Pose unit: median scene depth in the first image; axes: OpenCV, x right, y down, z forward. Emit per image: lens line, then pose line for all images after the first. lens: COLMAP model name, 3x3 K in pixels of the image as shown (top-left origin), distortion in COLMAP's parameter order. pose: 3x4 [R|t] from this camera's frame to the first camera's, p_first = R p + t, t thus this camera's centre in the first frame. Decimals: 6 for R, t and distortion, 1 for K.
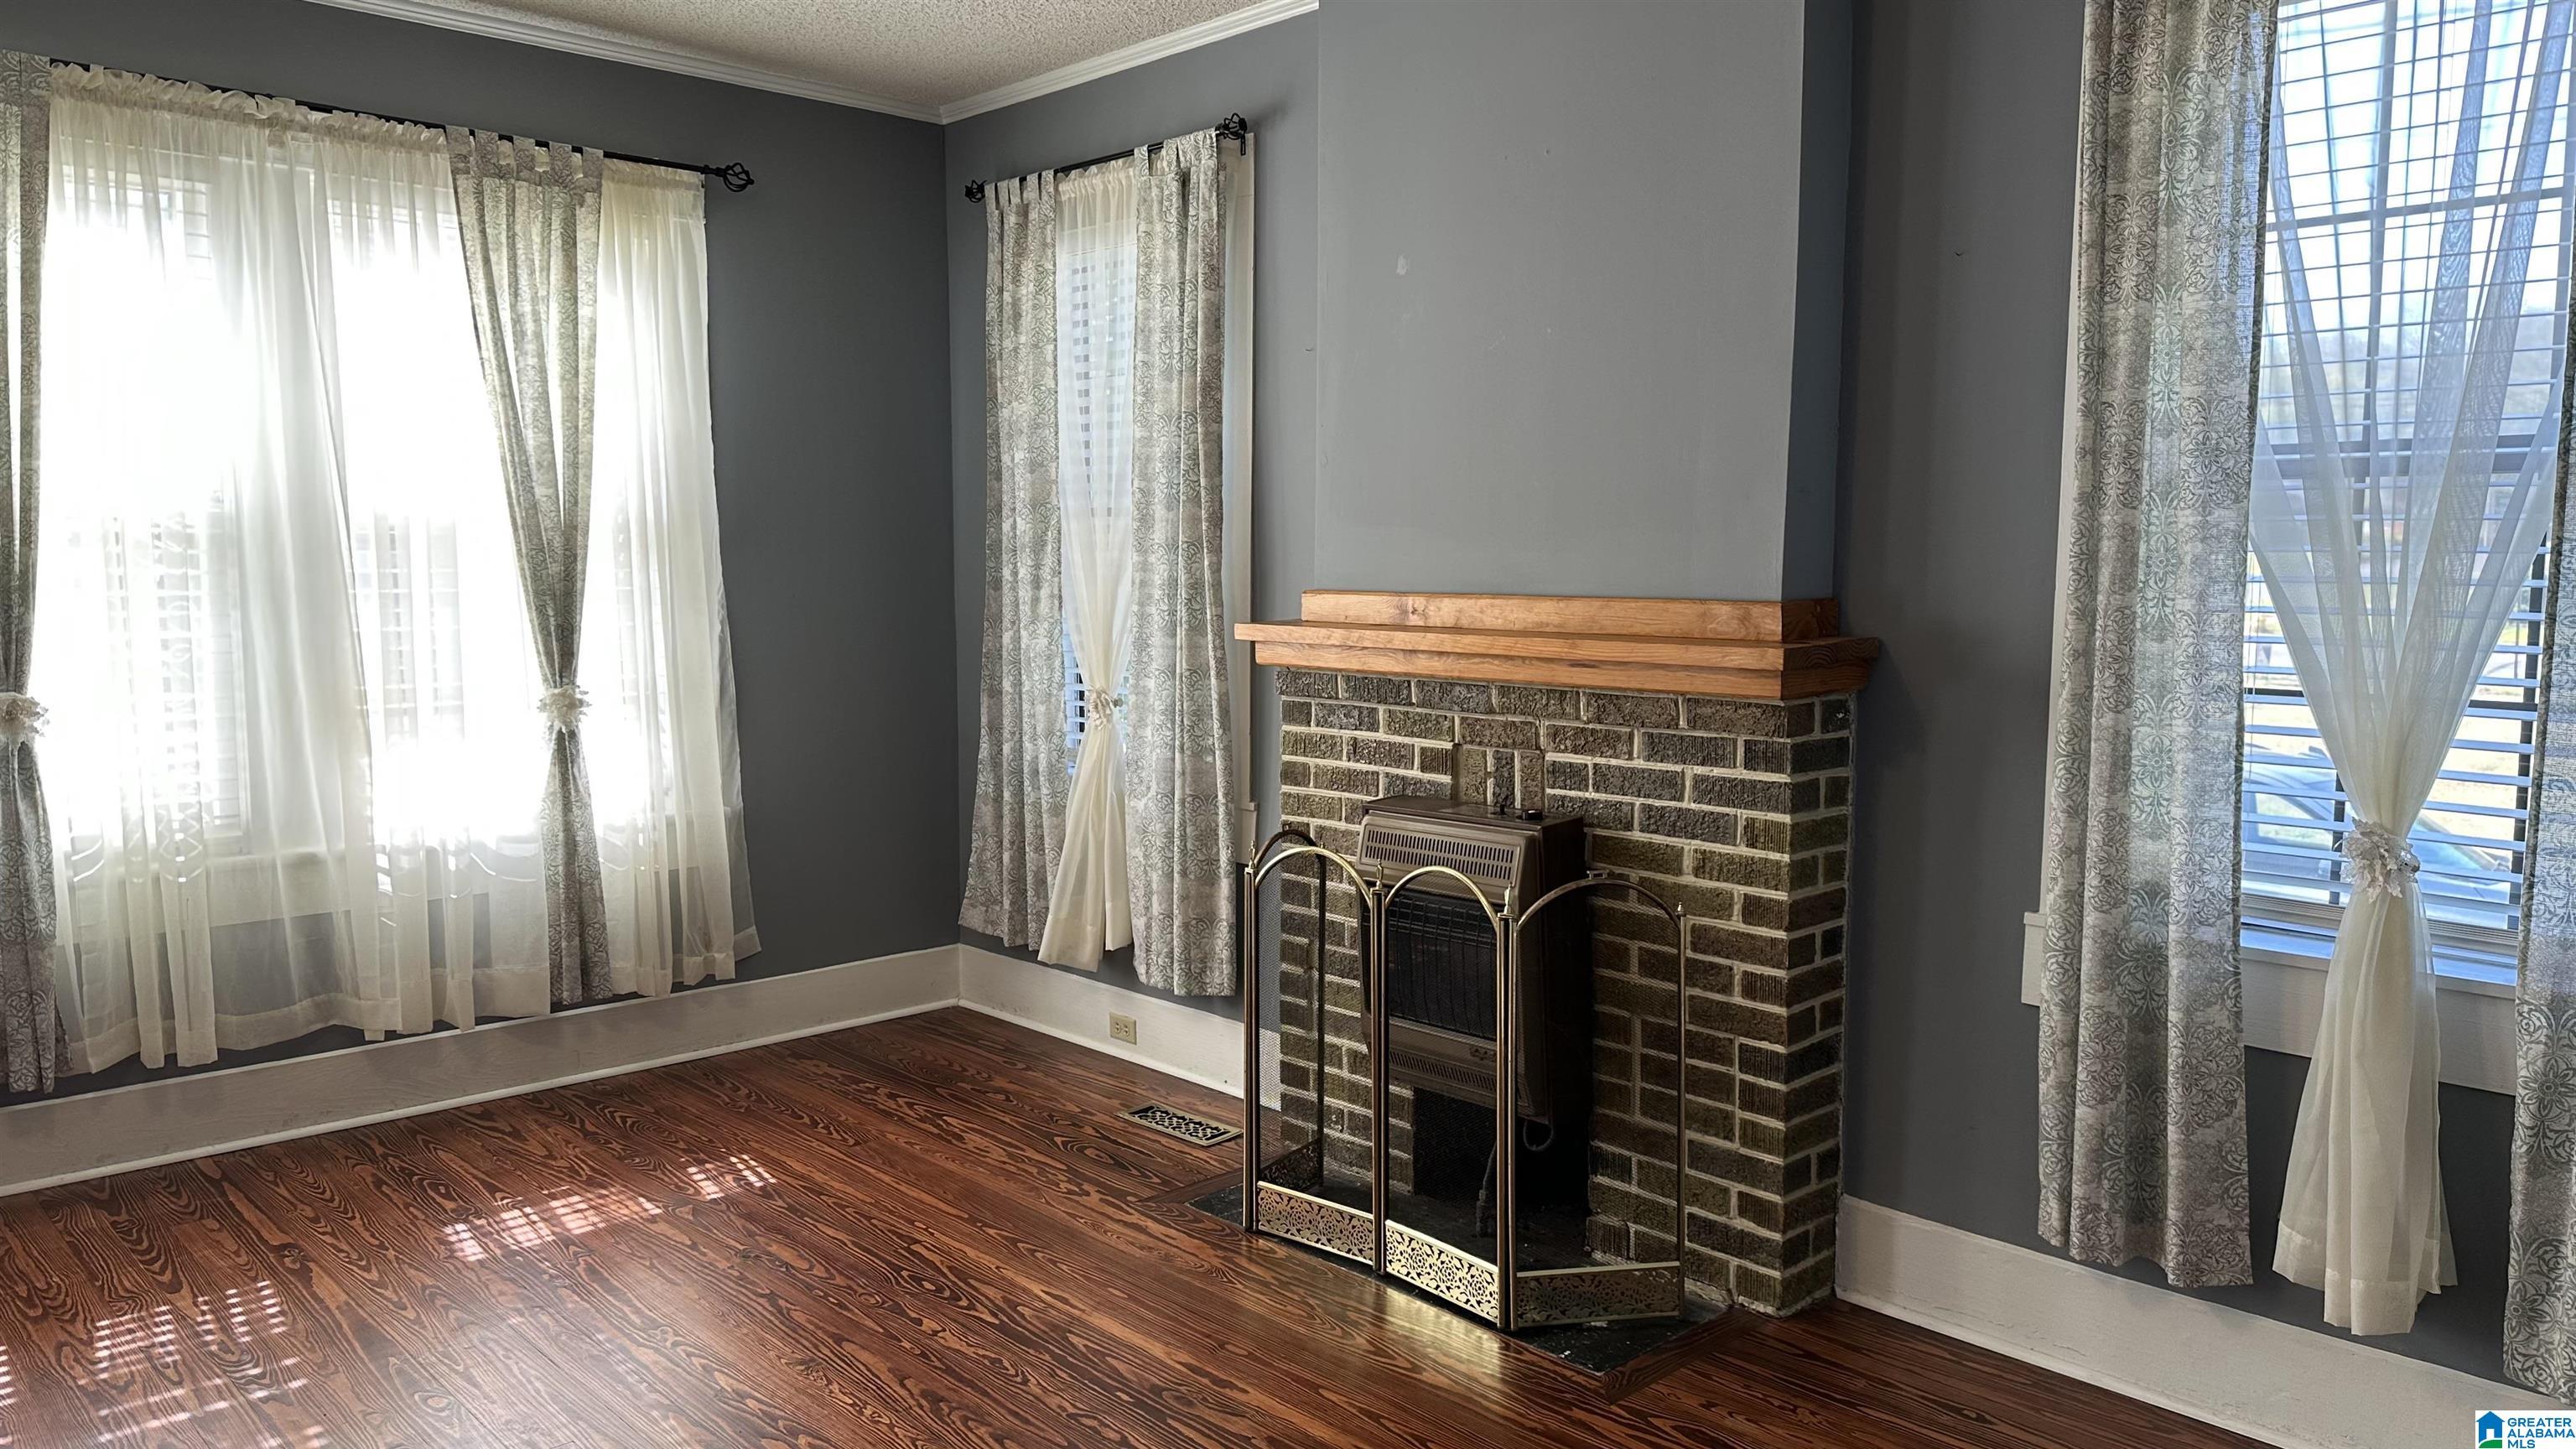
lens RADIAL K [[1787.0, 0, 1327.5], [0, 1787.0, 727.5], [0, 0, 1]] dist [0.010830, -0.034293]
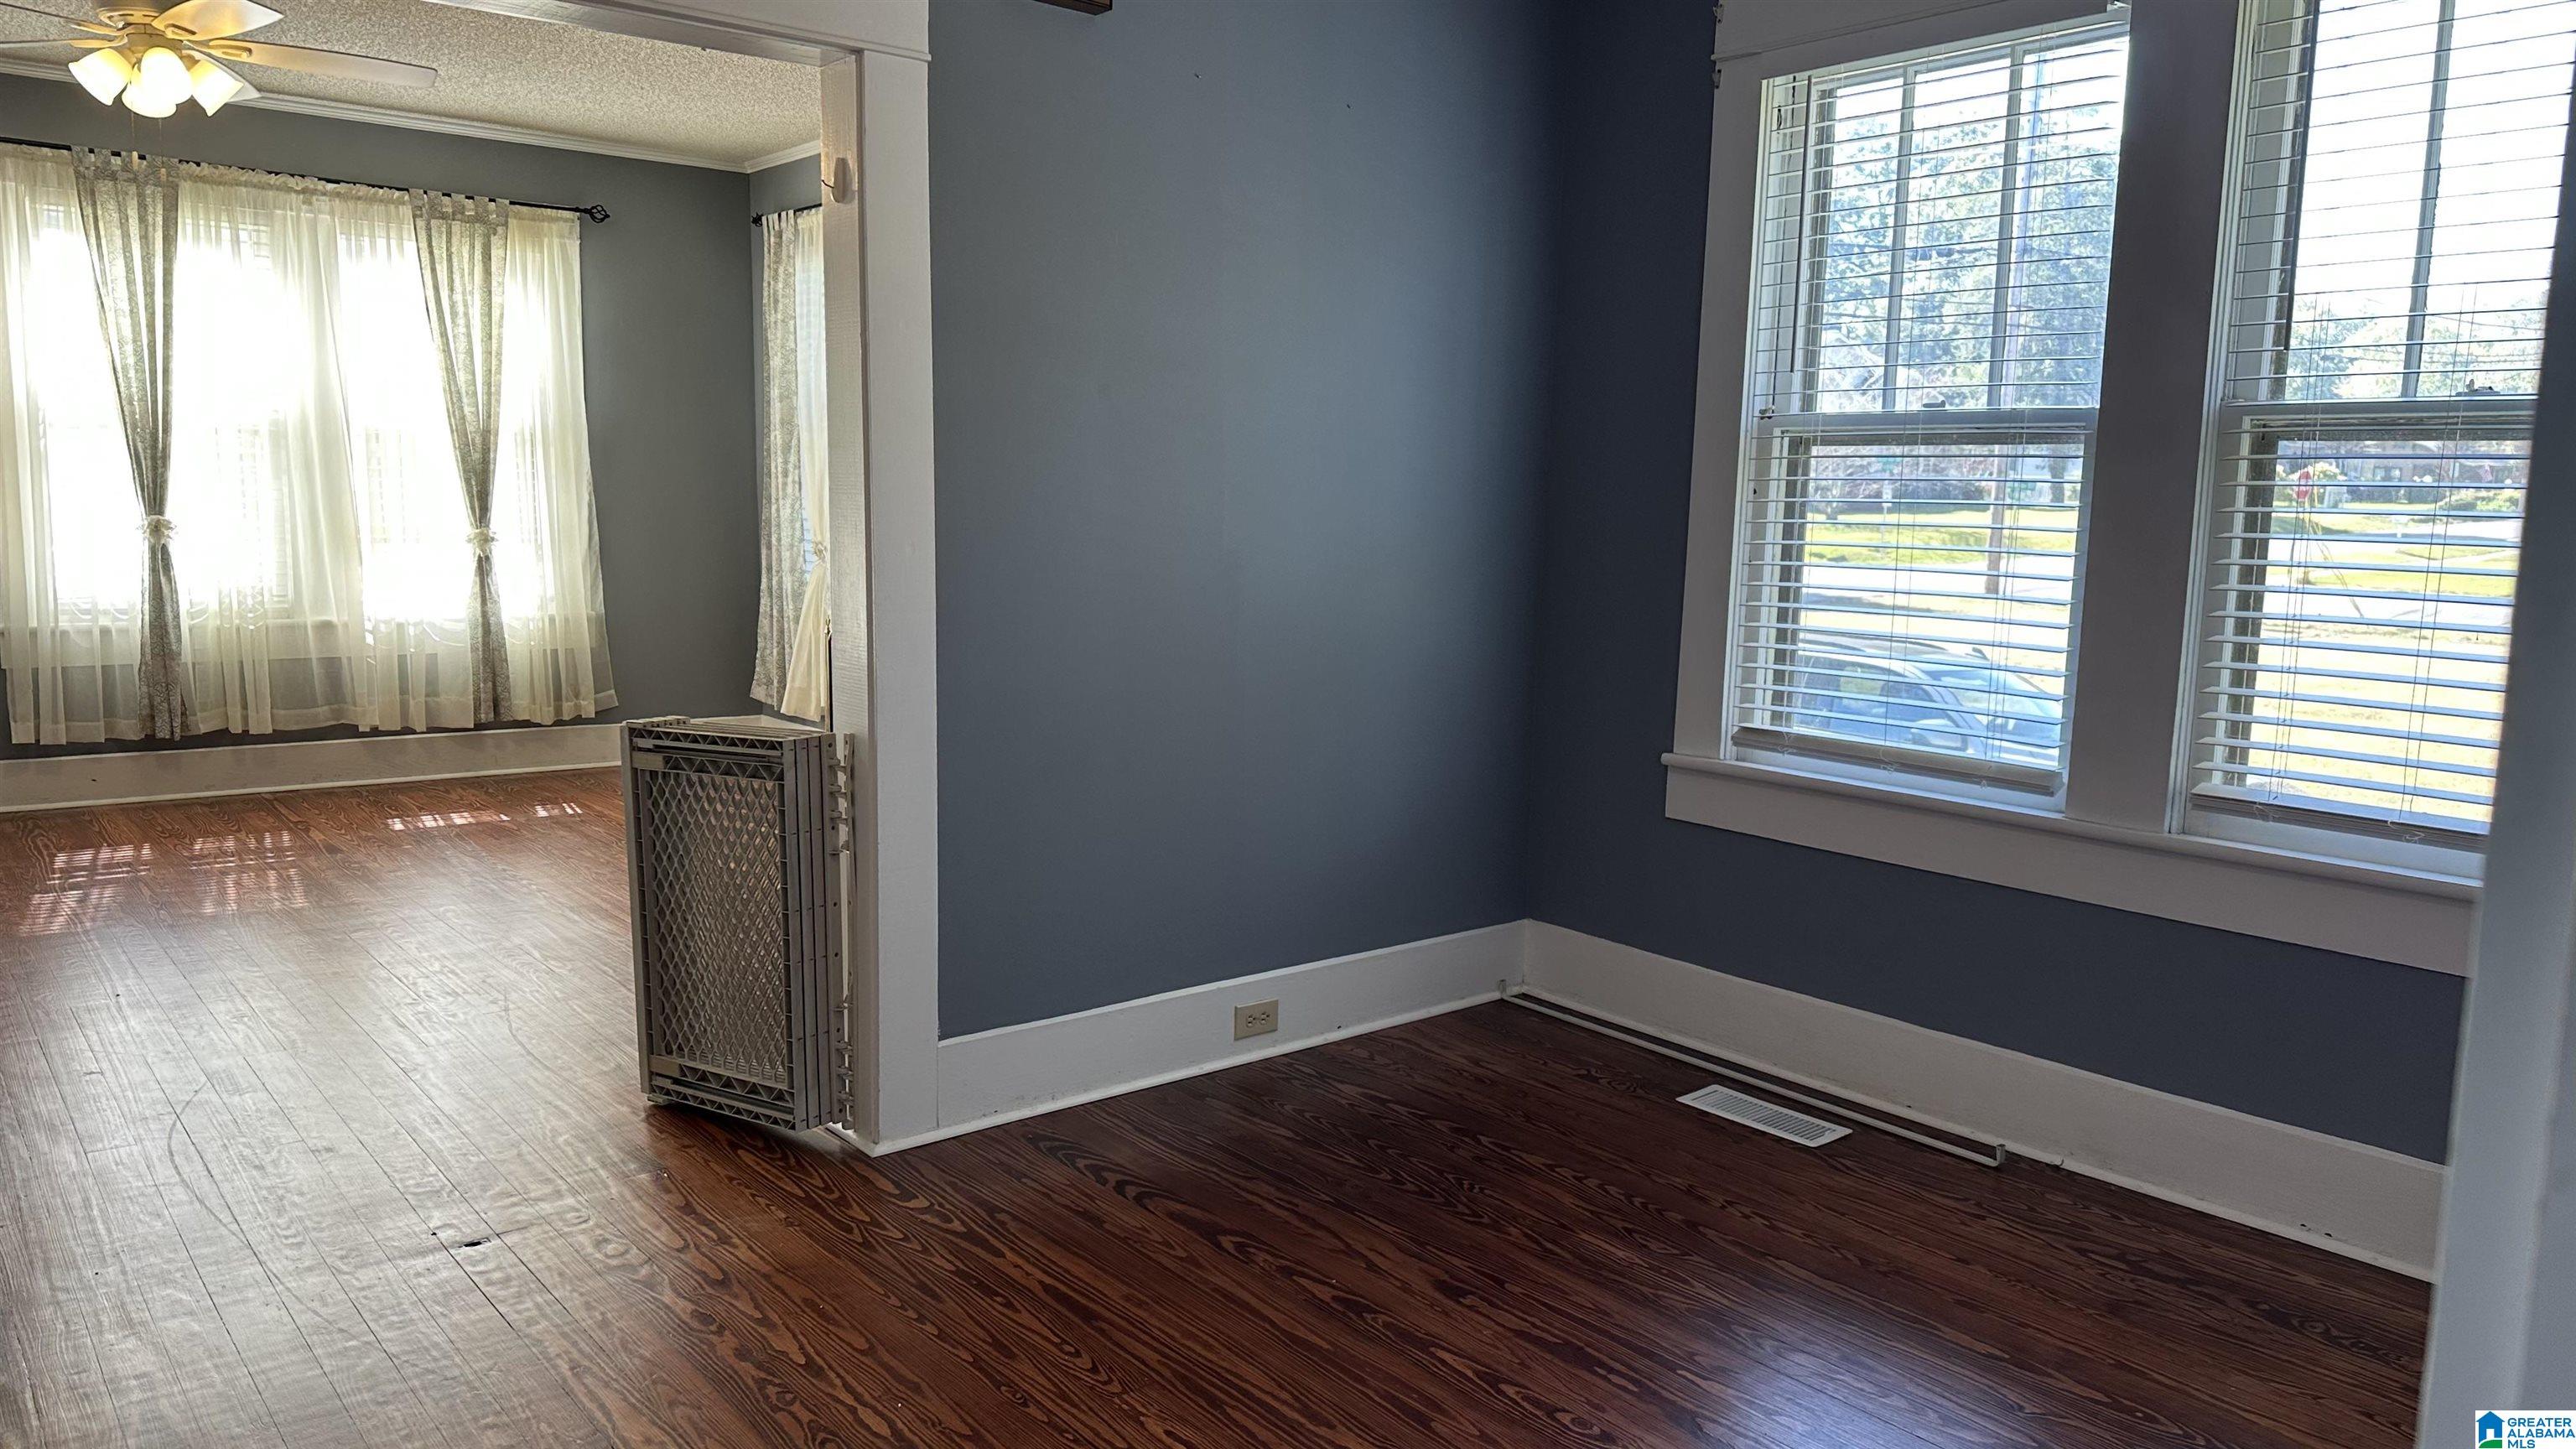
lens RADIAL K [[1717.1, 0, 1288.0], [0, 1717.1, 724.5], [0, 0, 1]] dist [0.001769, -0.024082]
pose [[0.997426, 0.026106, -0.066787, 0.455948], [-0.023721, 0.999061, 0.036260, 0.088511], [0.067671, -0.034582, 0.997108, -0.572186]]
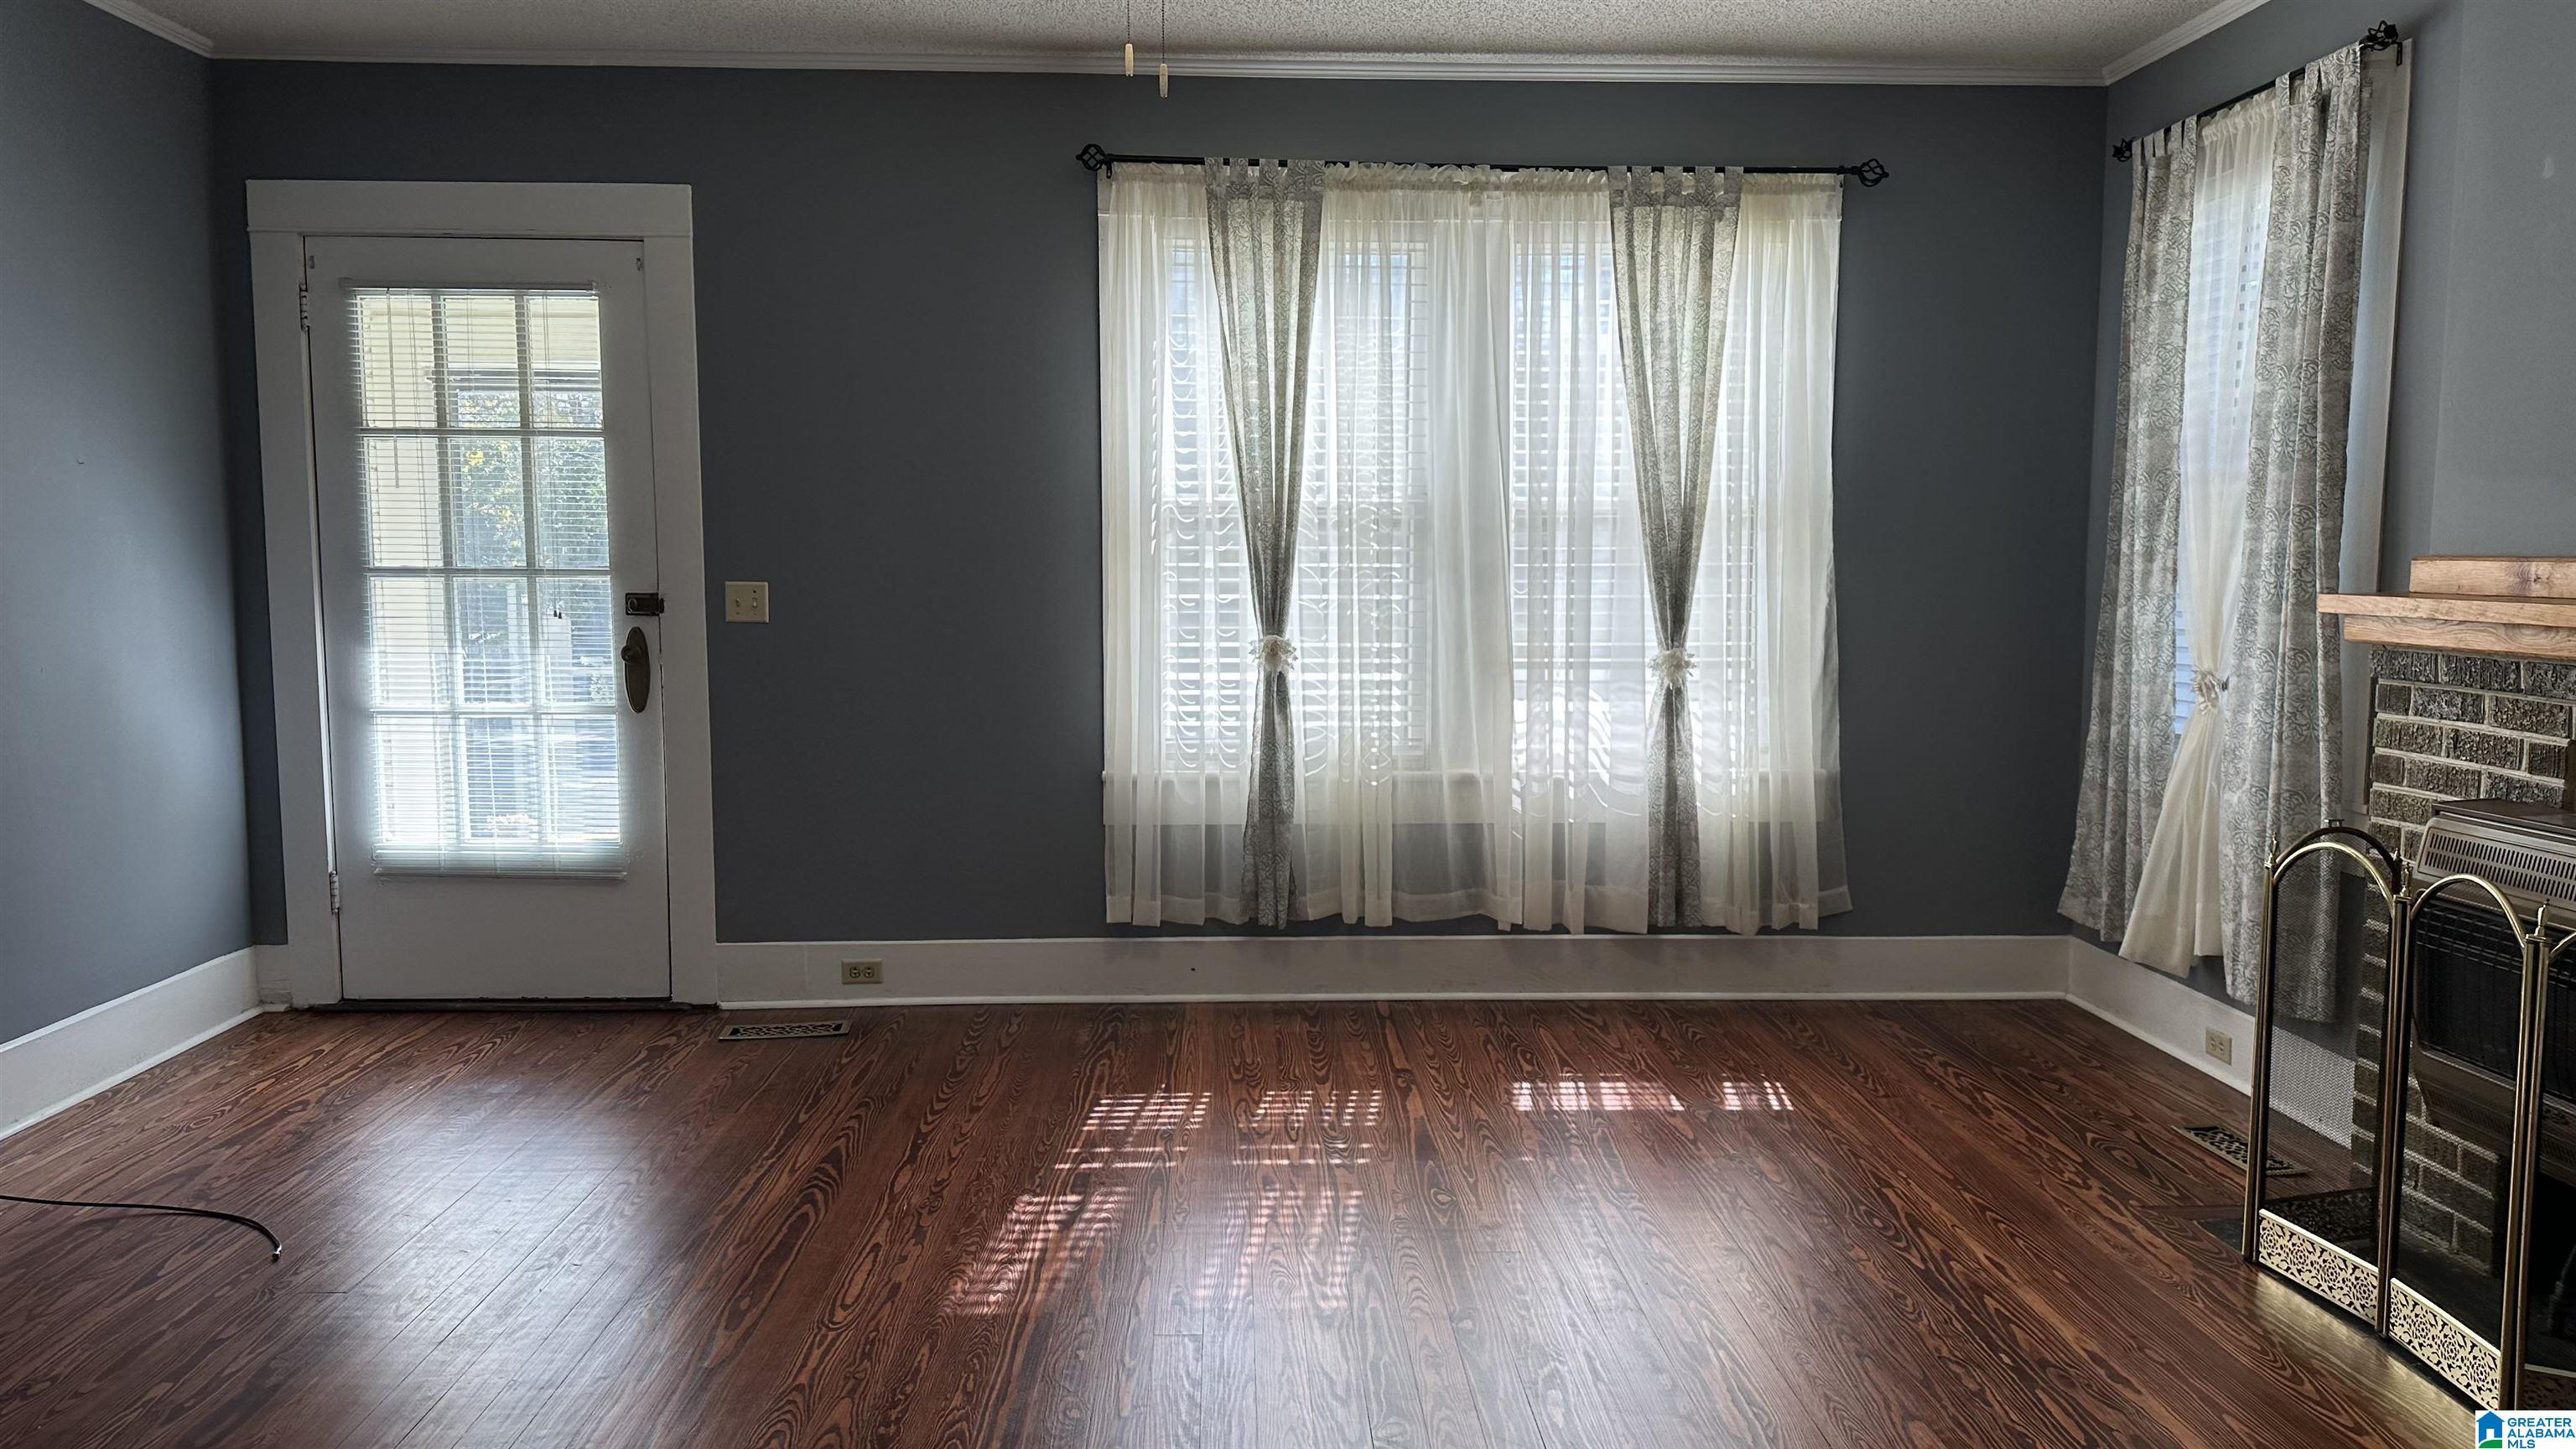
lens RADIAL K [[1767.8, 0, 1291.4], [0, 1767.8, 731.3], [0, 0, 1]] dist [0.150203, -0.200026]
pose [[0.743028, 0.061910, -0.666391, 0.164575], [-0.061204, 0.997826, 0.024458, 0.017705], [0.666456, 0.022612, 0.745201, -0.011010]]
